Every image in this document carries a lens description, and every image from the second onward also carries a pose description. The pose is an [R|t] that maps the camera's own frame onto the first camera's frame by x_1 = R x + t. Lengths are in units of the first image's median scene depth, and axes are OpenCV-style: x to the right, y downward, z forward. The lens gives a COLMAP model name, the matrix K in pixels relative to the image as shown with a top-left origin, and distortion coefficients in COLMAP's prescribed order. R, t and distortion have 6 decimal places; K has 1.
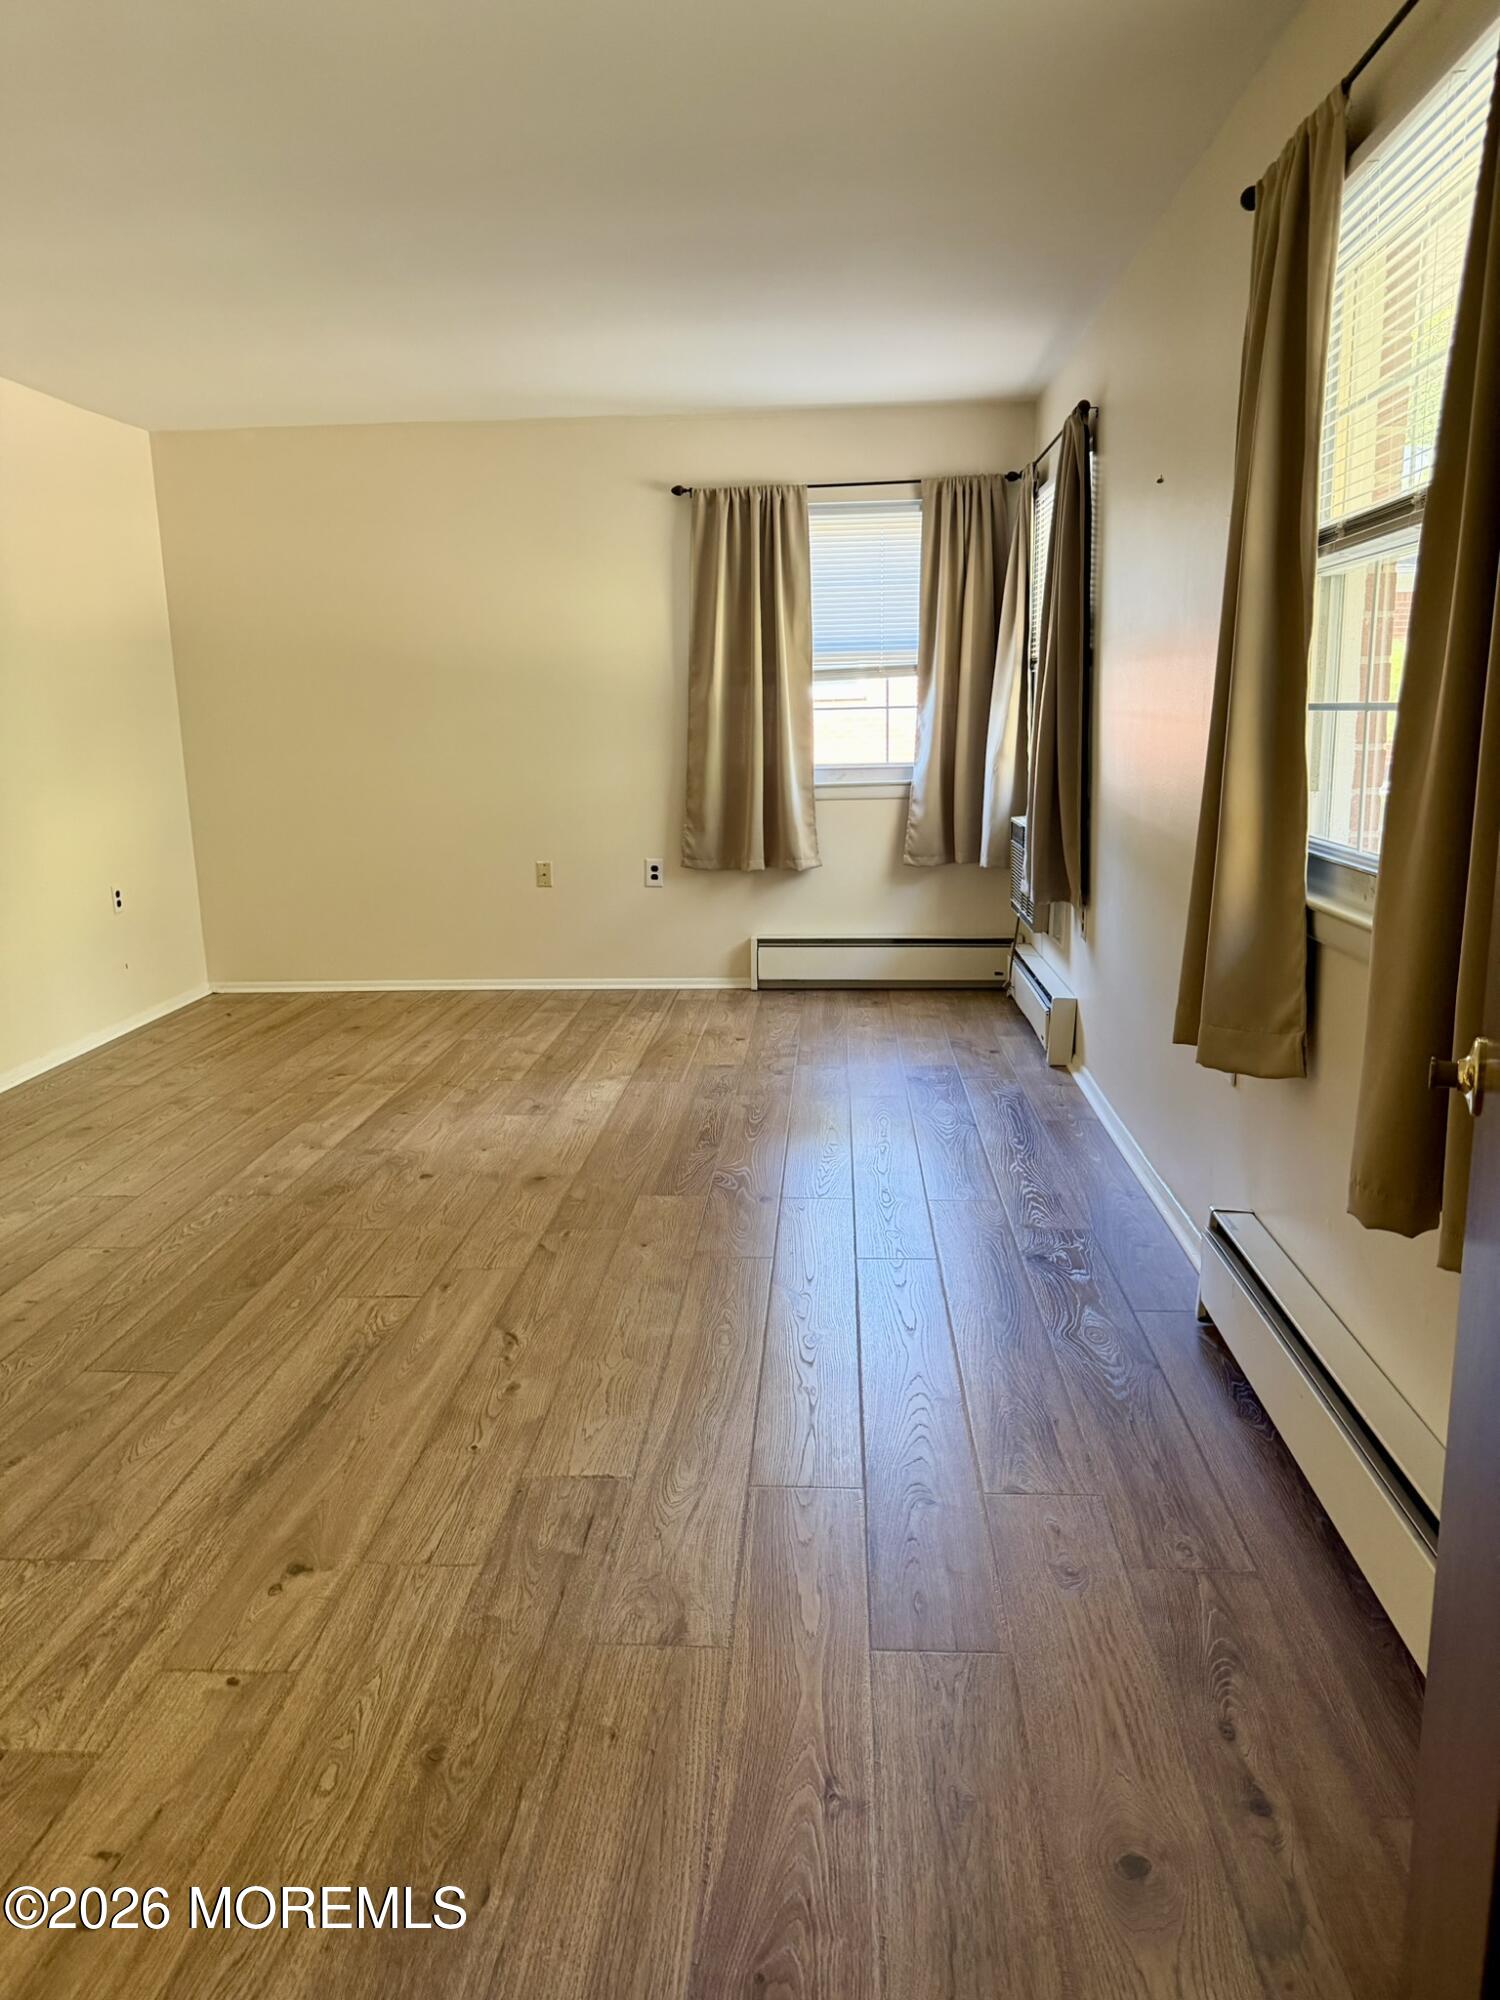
lens RADIAL K [[1408.7, 0, 738.4], [0, 1408.7, 1021.0], [0, 0, 1]] dist [0.066145, -0.083716]
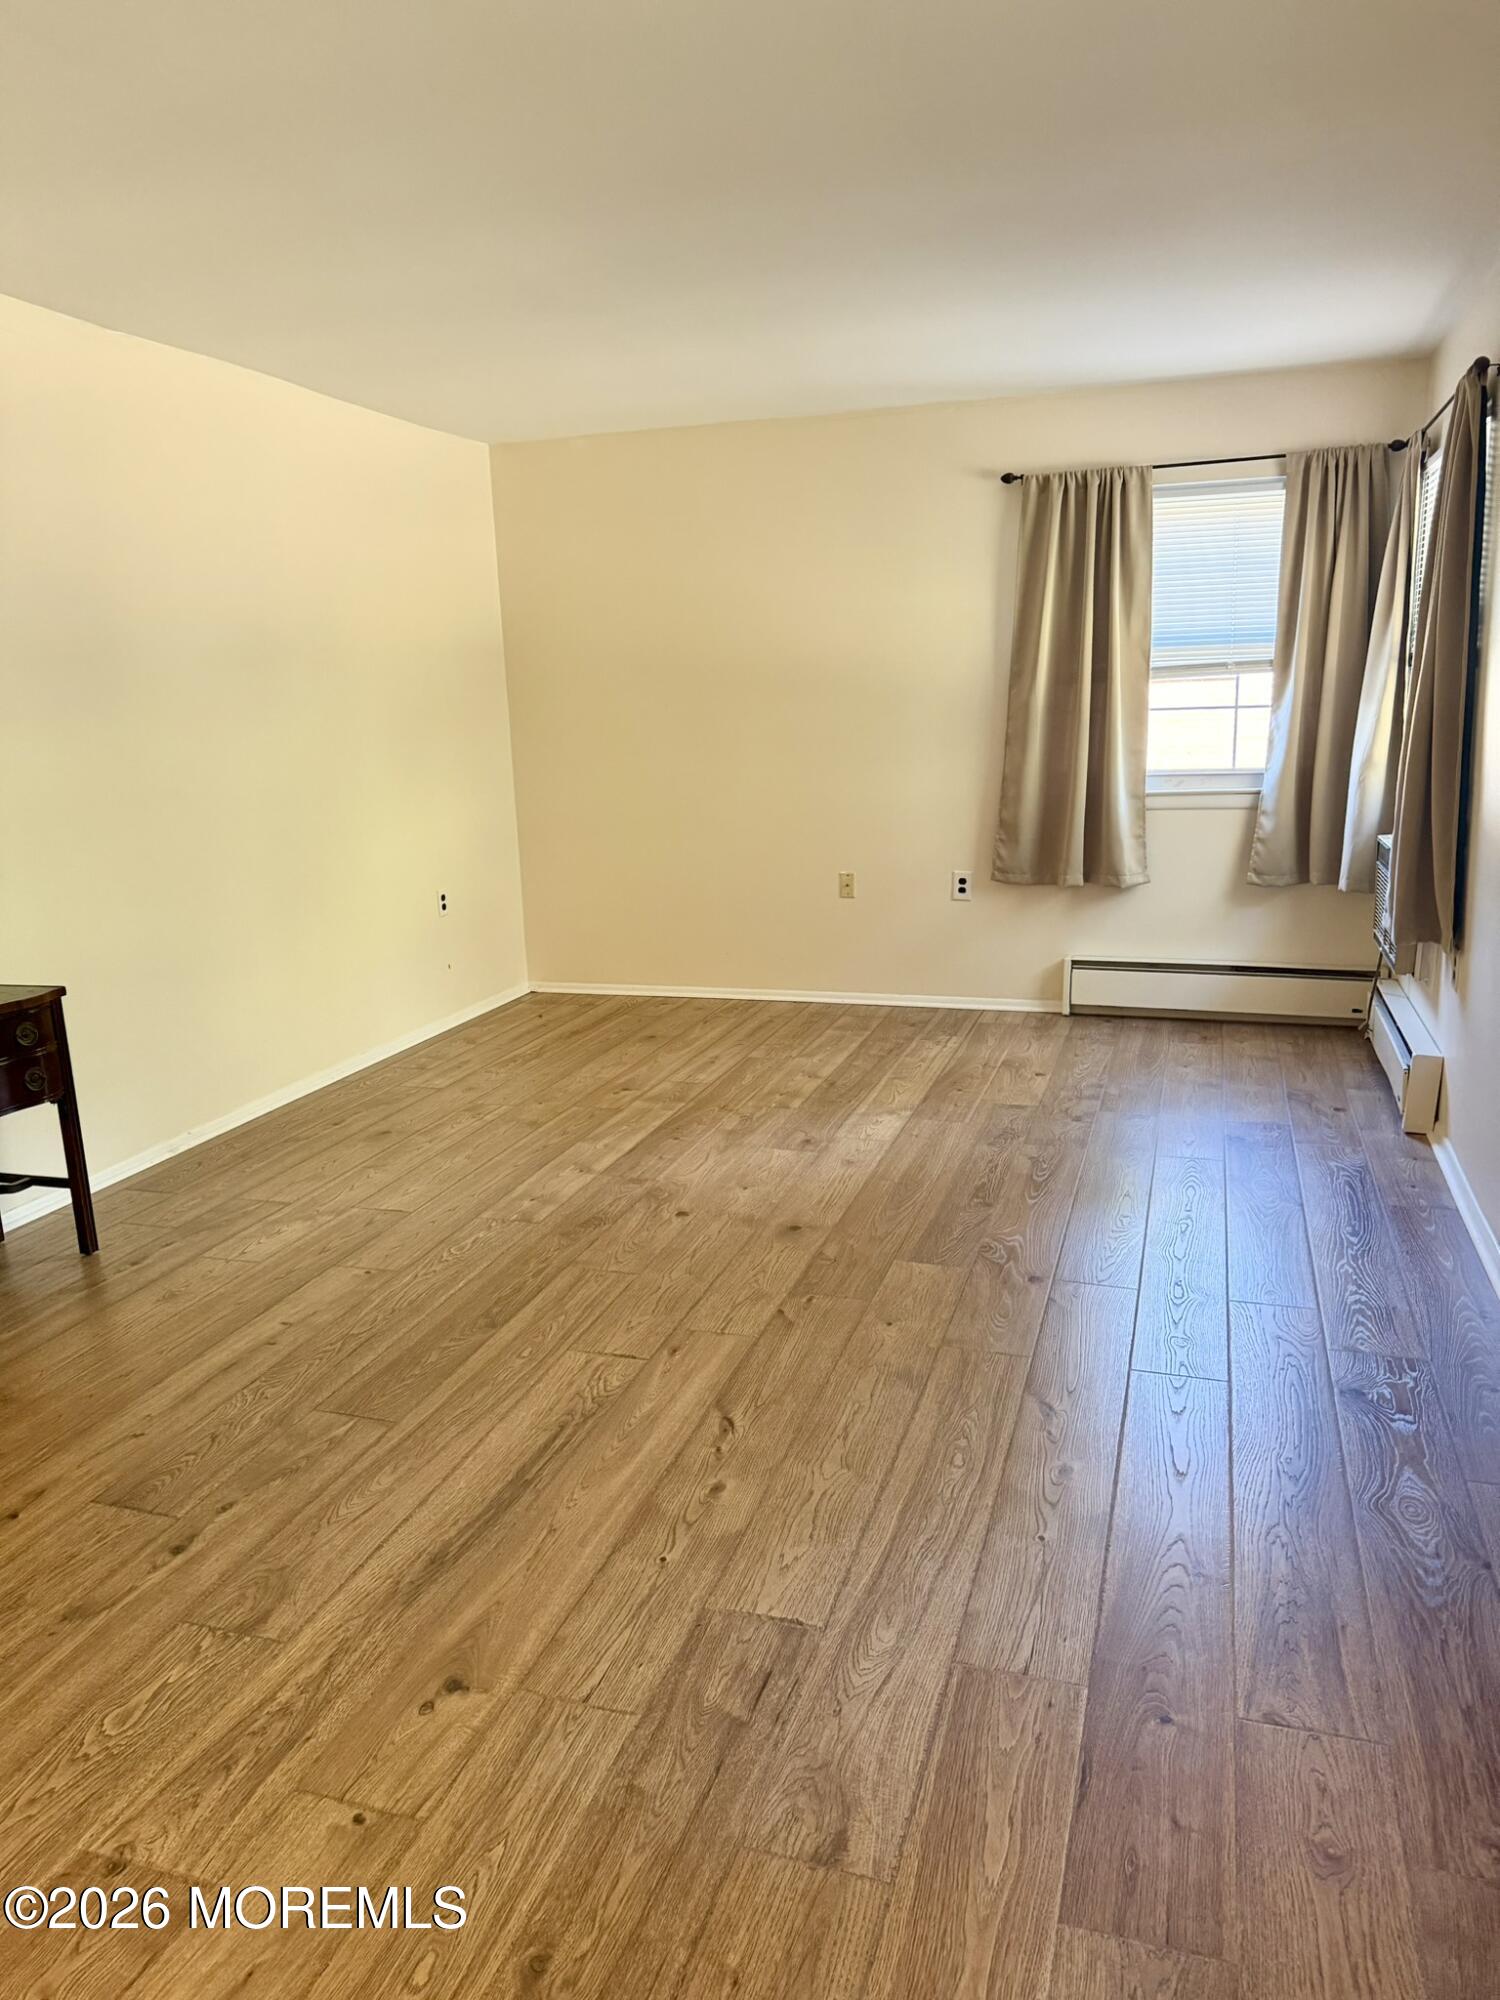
lens RADIAL K [[1408.7, 0, 725.8], [0, 1408.7, 1013.5], [0, 0, 1]] dist [0.066145, -0.083716]
pose [[0.966879, 0.047546, -0.250768, 0.054491], [-0.044652, 0.998854, 0.017221, -0.057394], [0.251300, -0.005453, 0.967894, 0.091989]]
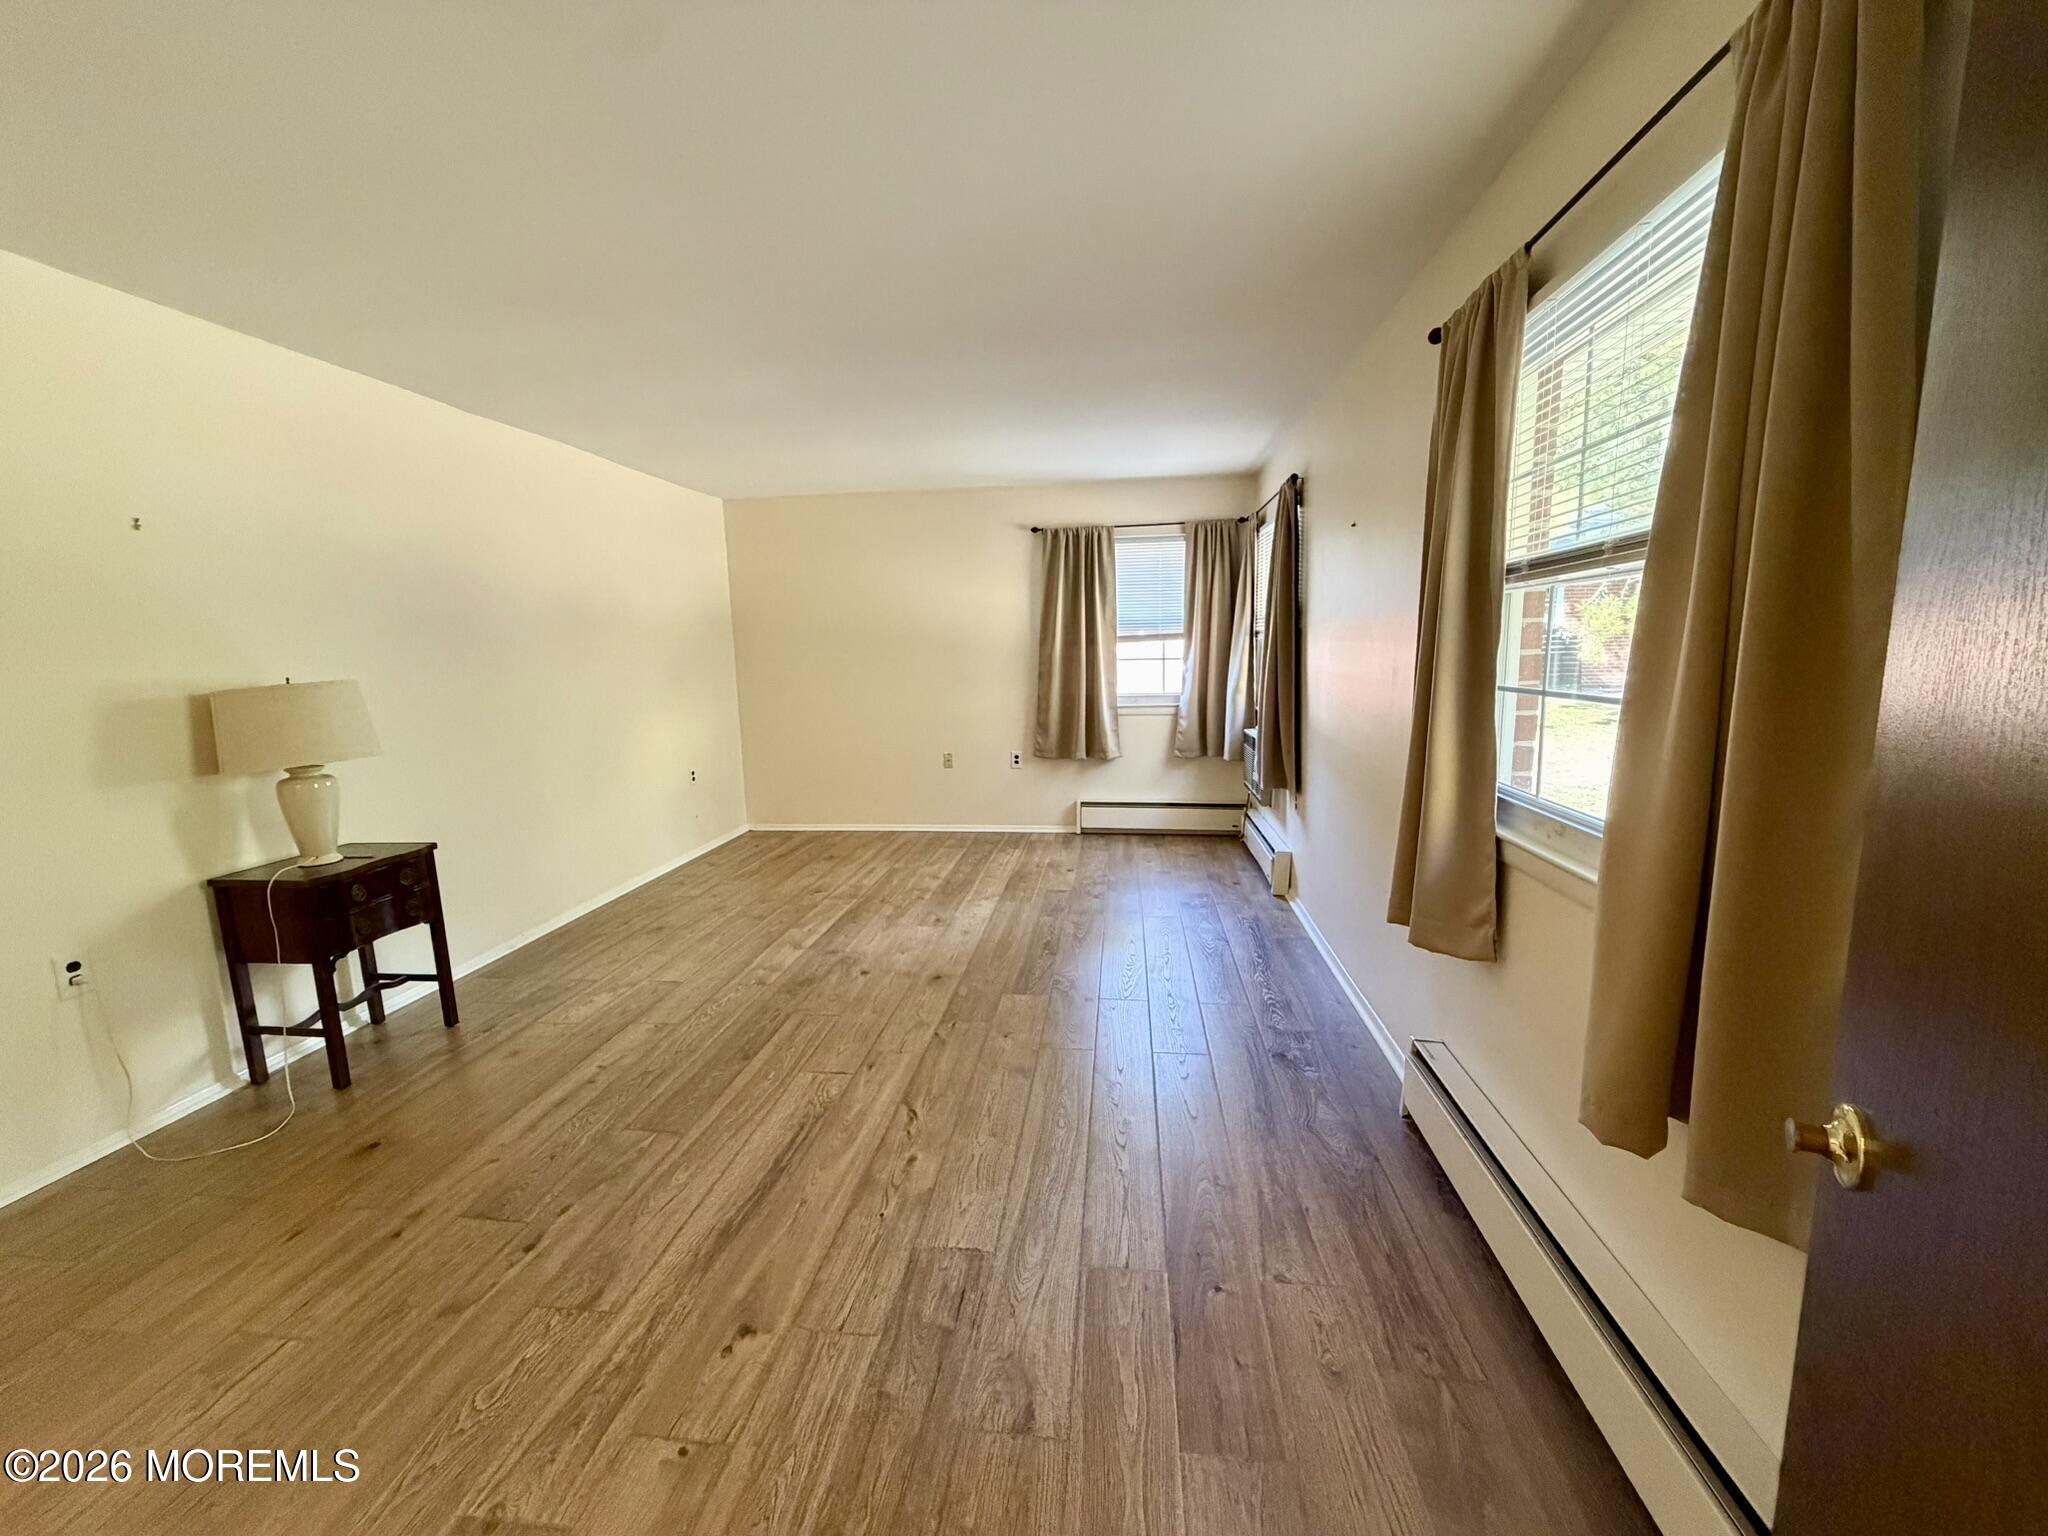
lens RADIAL K [[818.2, 0, 1012.6], [0, 818.2, 773.0], [0, 0, 1]] dist [0.000652, -0.000301]
pose [[0.997851, 0.008441, -0.064971, -0.007746], [-0.012423, 0.998052, -0.061140, -0.066793], [0.064329, 0.061816, 0.996012, 0.145181]]
